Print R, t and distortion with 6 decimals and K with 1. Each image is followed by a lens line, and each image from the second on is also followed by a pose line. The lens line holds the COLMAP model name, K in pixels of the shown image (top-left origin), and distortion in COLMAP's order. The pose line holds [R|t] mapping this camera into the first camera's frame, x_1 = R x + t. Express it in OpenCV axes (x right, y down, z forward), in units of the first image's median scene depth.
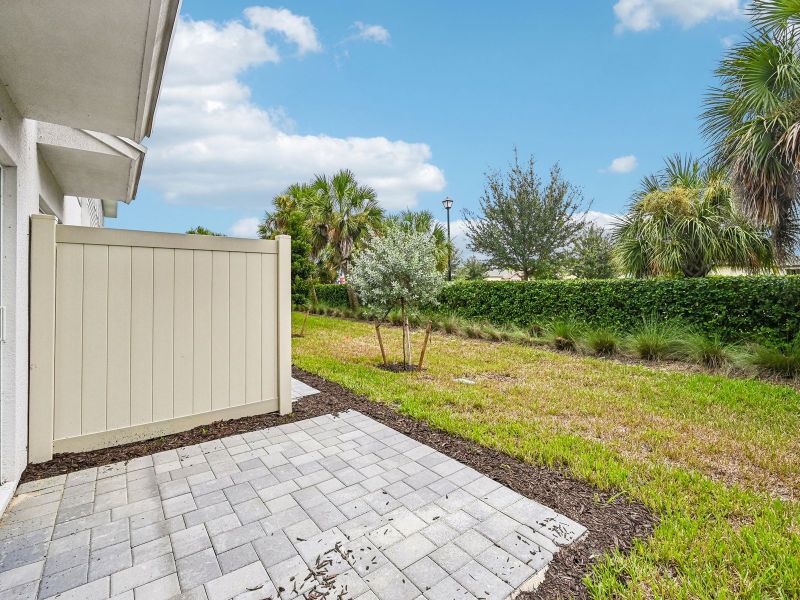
lens RADIAL K [[370.9, 0, 417.0], [0, 370.9, 298.2], [0, 0, 1]] dist [-0.001991, -0.000317]
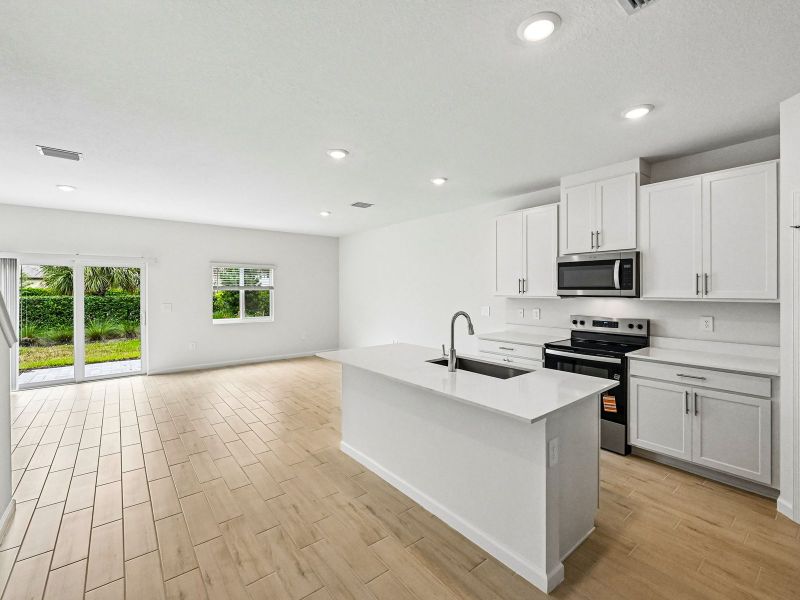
lens RADIAL K [[358.8, 0, 402.0], [0, 358.8, 287.8], [0, 0, 1]] dist [-0.003302, -0.000612]
pose [[0.004212, 0.016751, 0.999851, -2.046795], [0.039015, 0.999096, -0.016903, -0.014062], [-0.999230, 0.039080, 0.003555, -0.954967]]
